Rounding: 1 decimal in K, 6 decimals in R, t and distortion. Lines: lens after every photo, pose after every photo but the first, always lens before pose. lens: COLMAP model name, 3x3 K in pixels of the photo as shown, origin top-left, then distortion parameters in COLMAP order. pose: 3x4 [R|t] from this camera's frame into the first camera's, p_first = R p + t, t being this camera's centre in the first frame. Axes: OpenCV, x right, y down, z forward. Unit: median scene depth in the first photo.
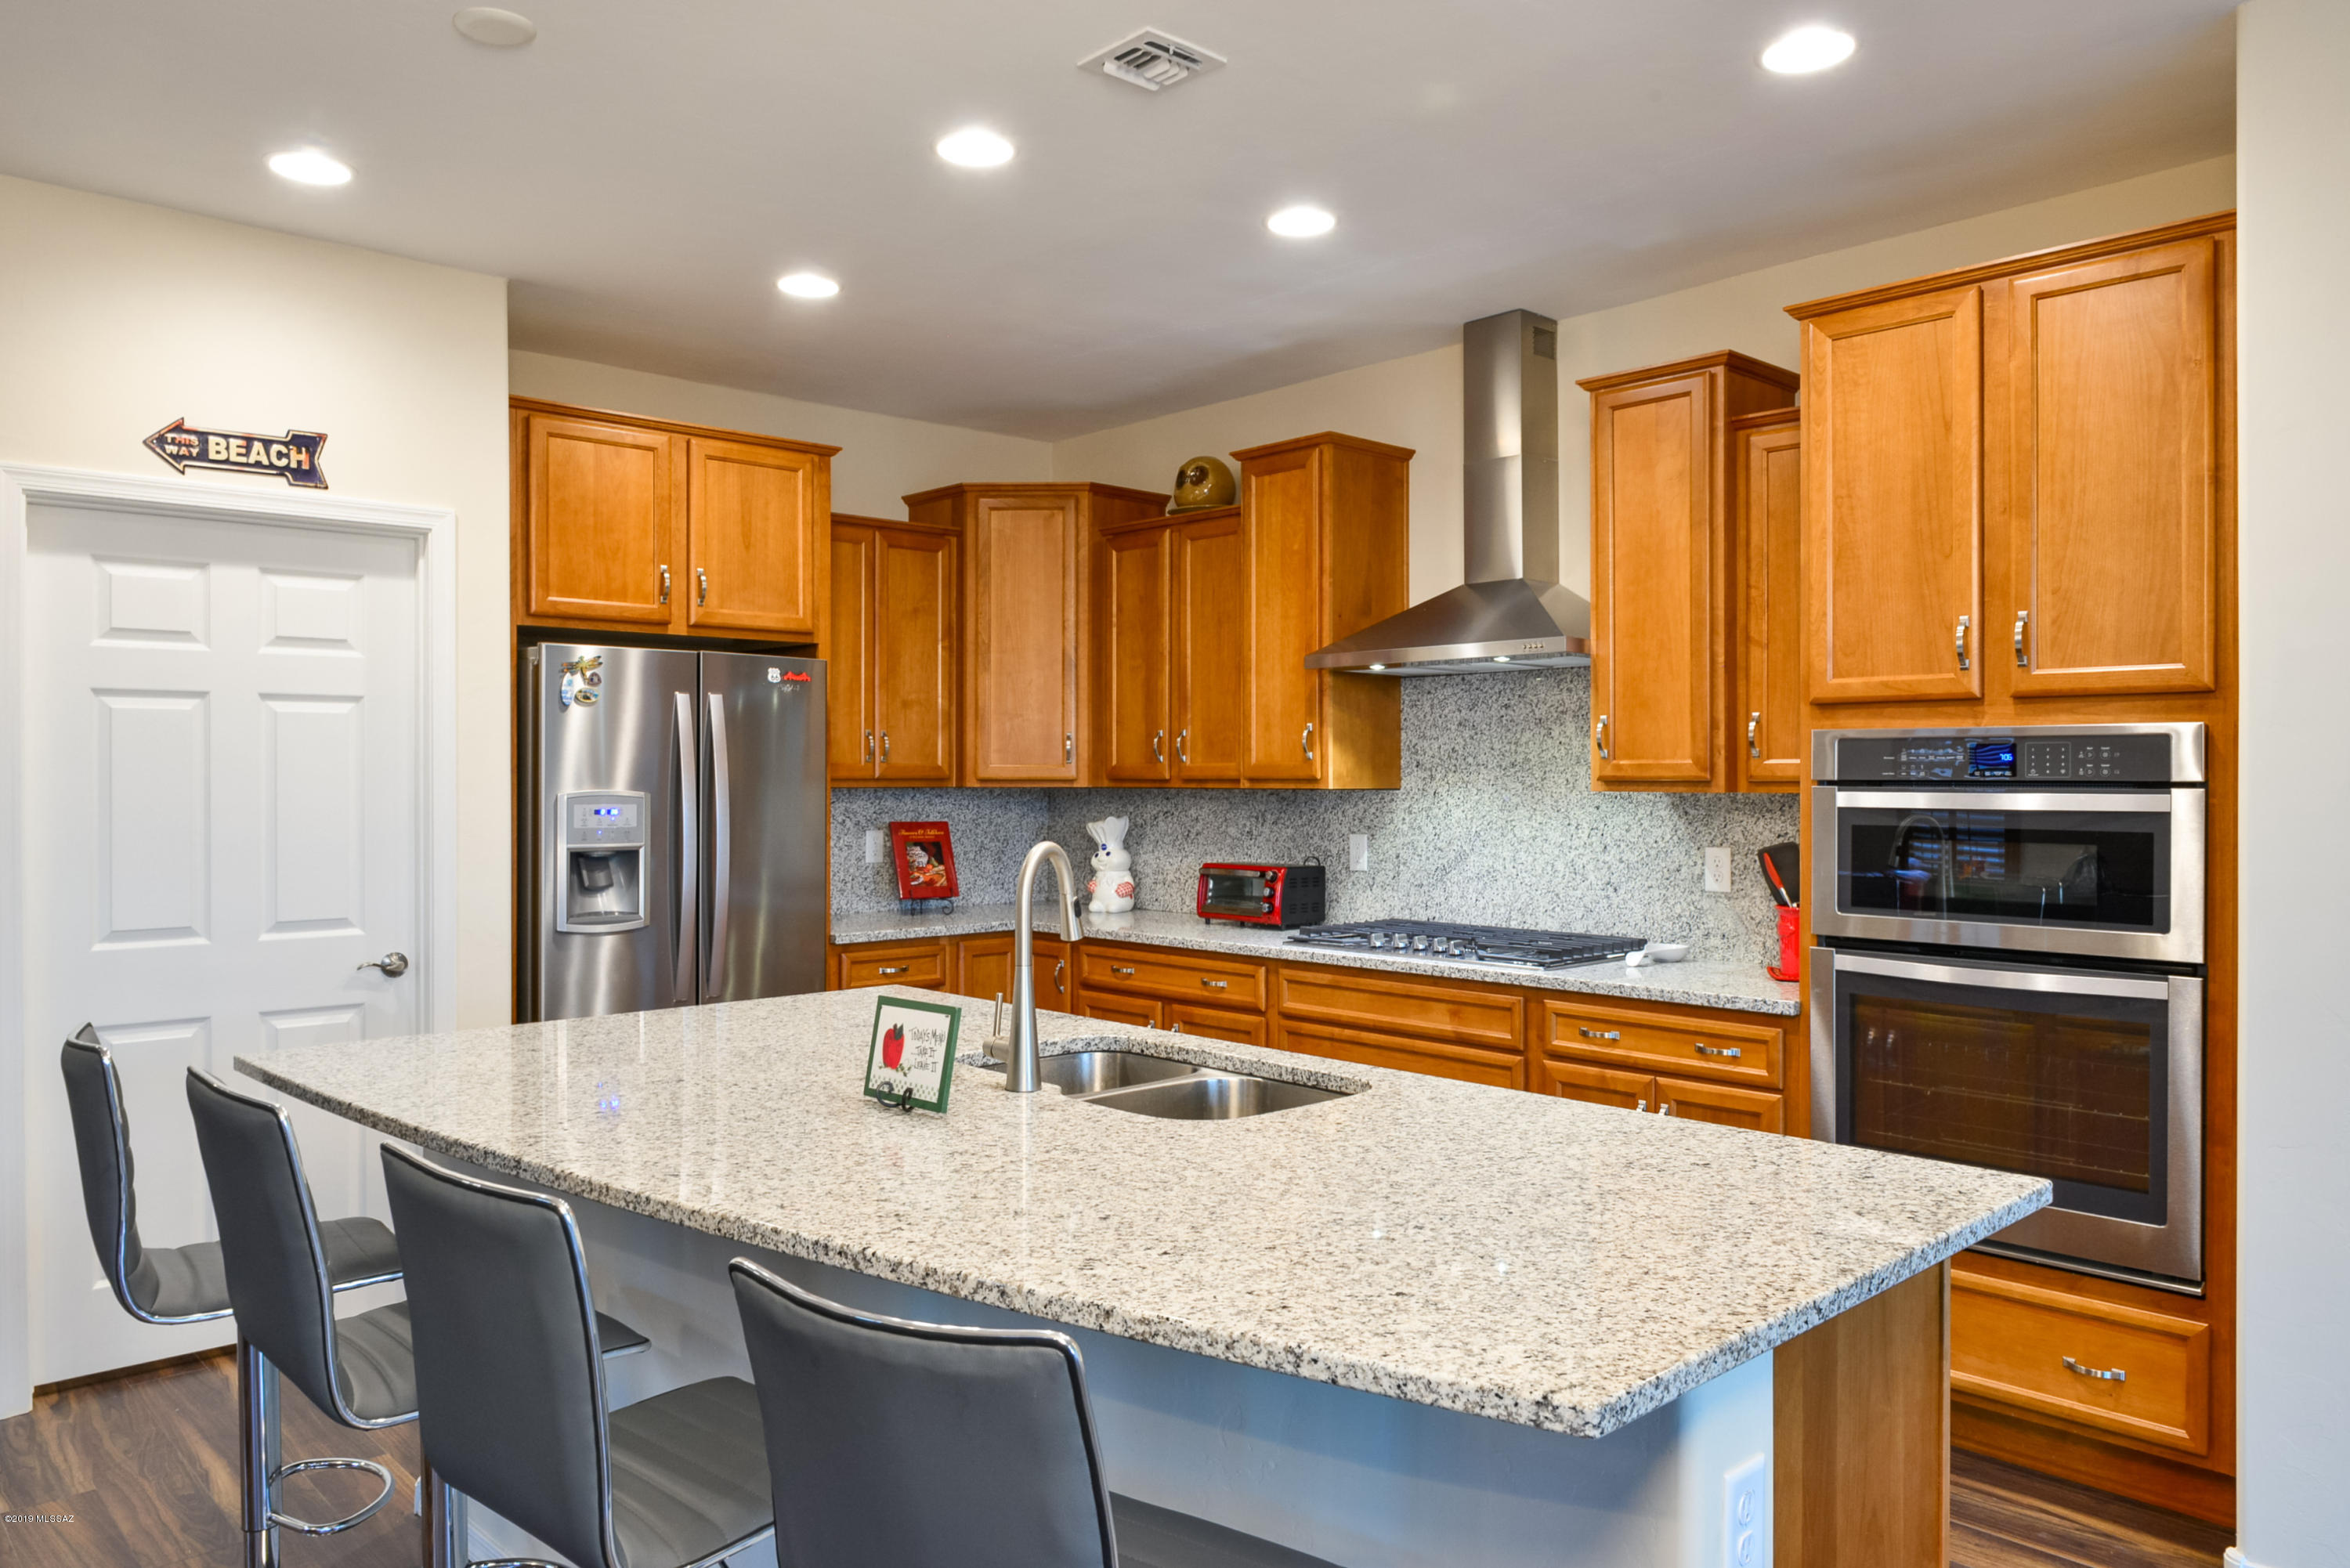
lens RADIAL K [[1605.7, 0, 1183.5], [0, 1605.7, 782.1], [0, 0, 1]] dist [-0.015876, 0.000015]
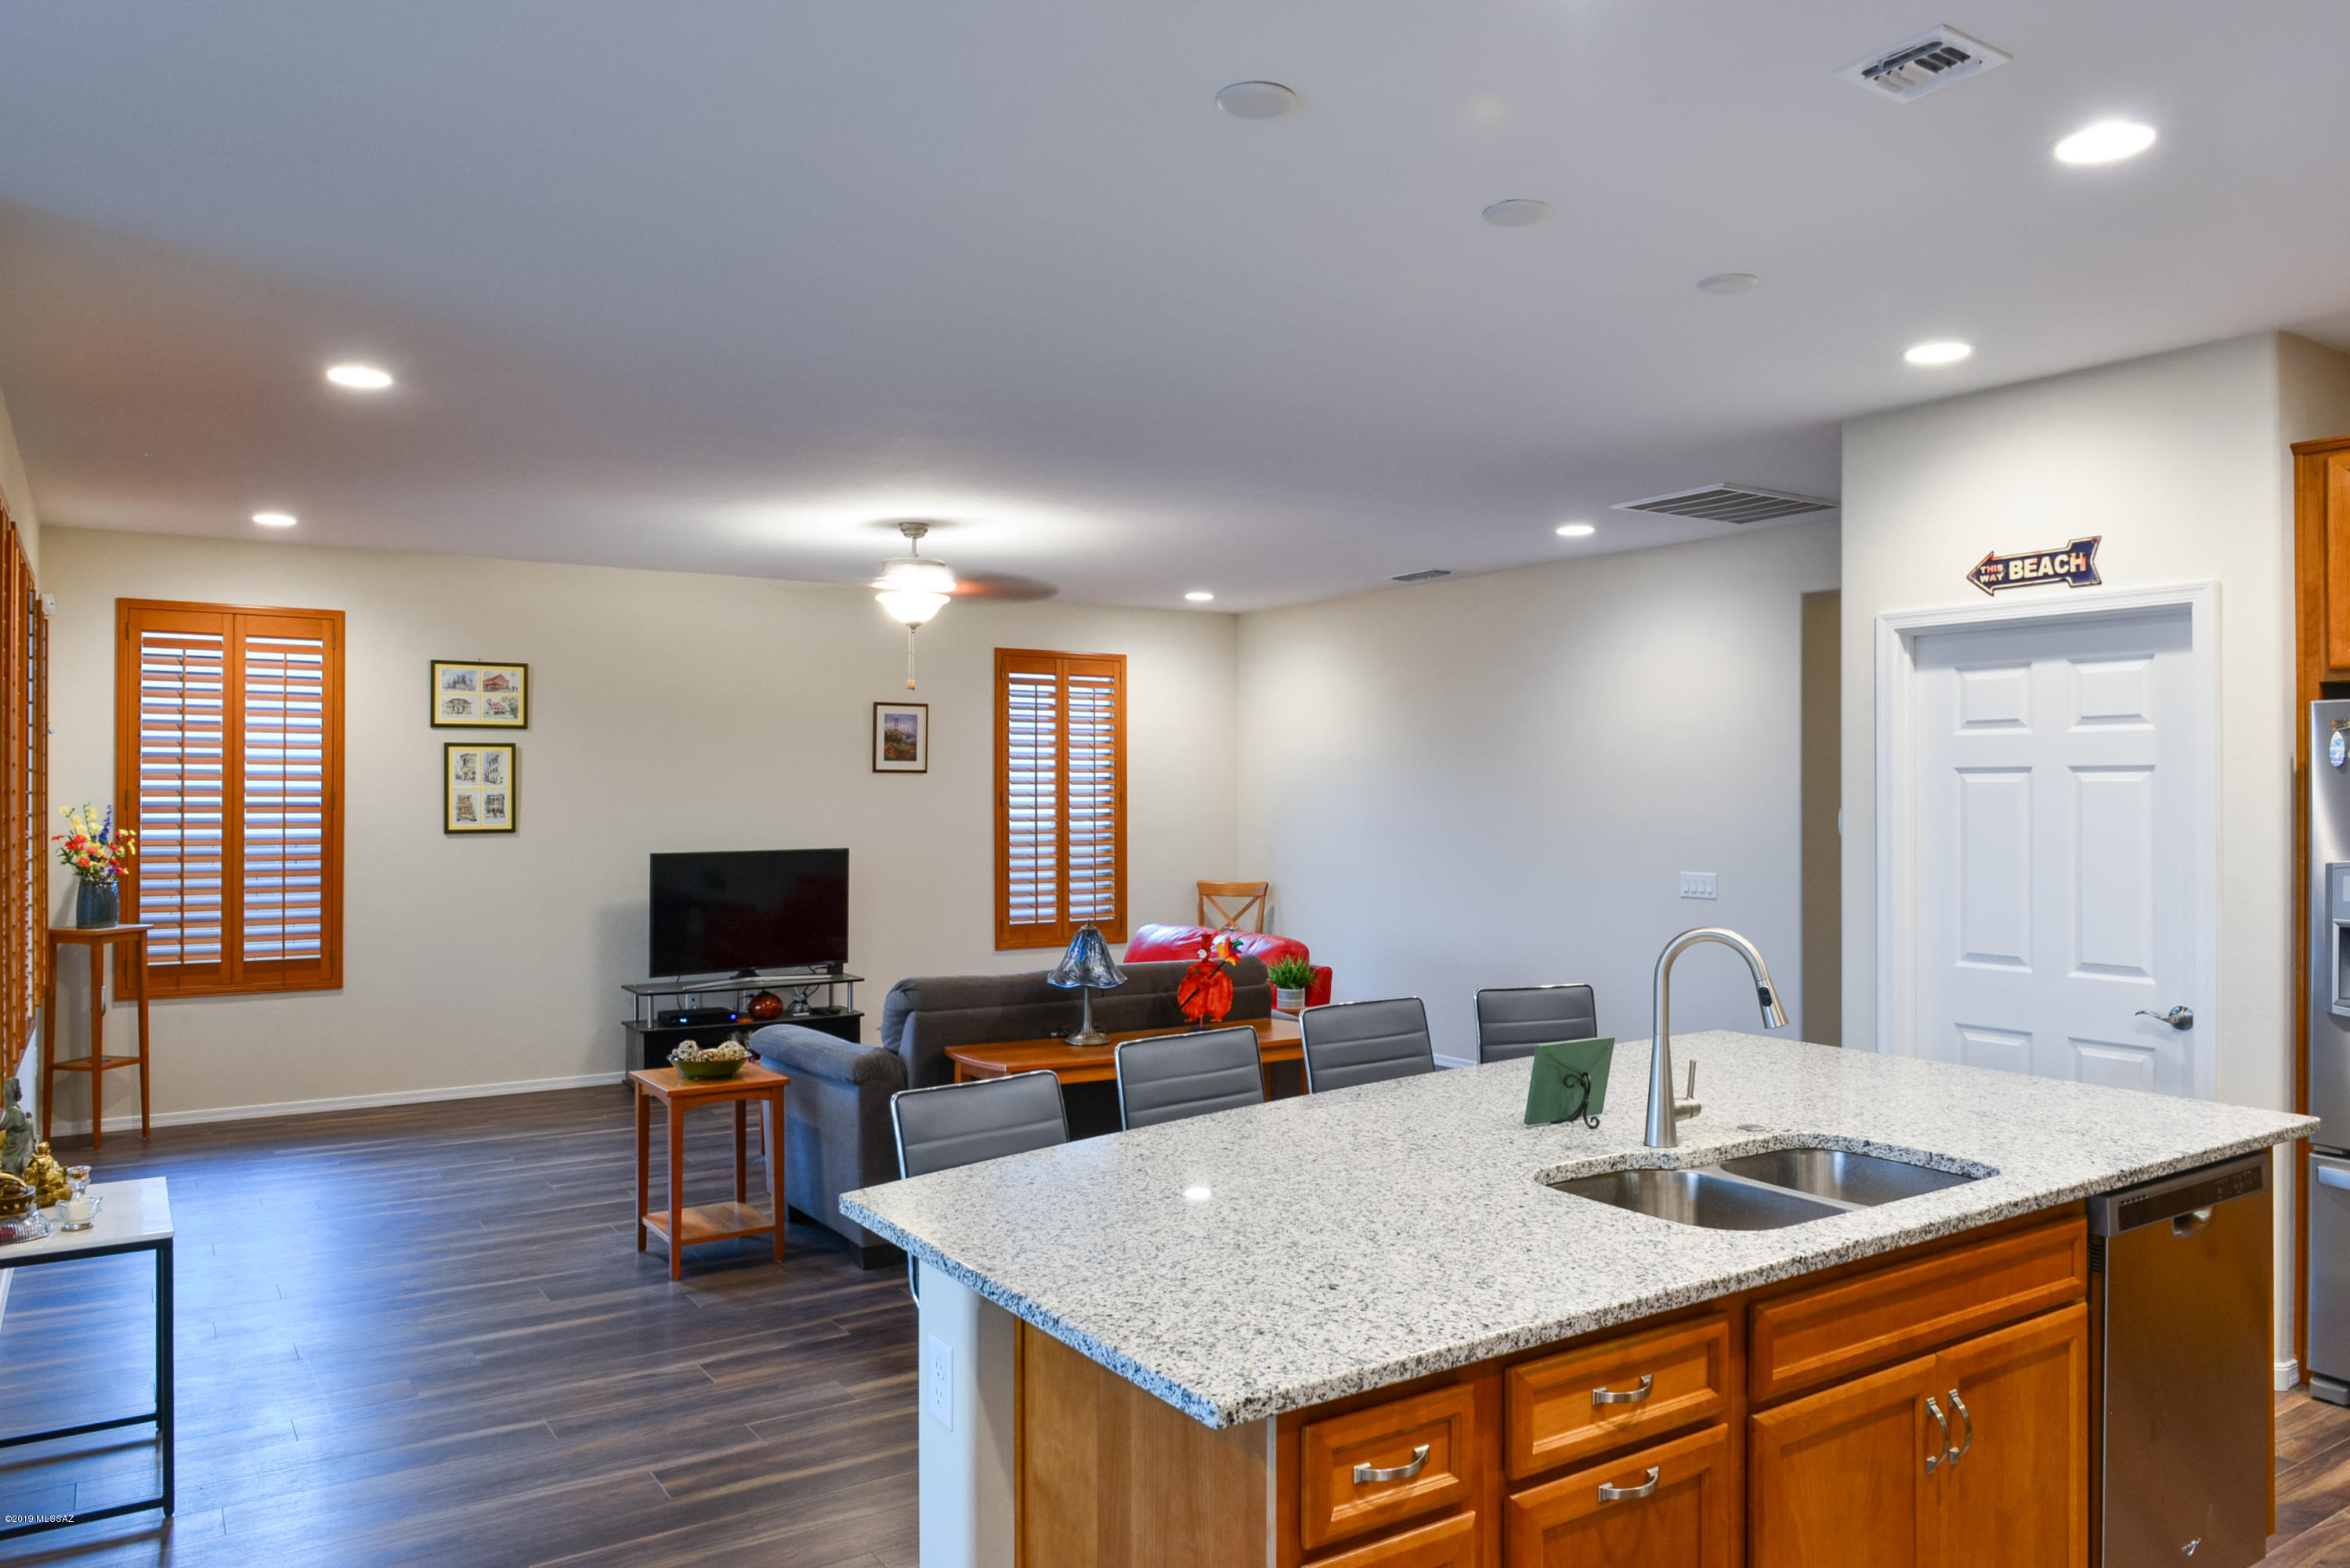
lens RADIAL K [[1605.7, 0, 1222.9], [0, 1605.7, 776.2], [0, 0, 1]] dist [-0.015876, 0.000015]
pose [[-0.152852, -0.009435, -0.988204, 0.695160], [-0.006278, 0.999944, -0.008576, -0.035013], [0.988229, 0.004893, -0.152902, 0.575135]]
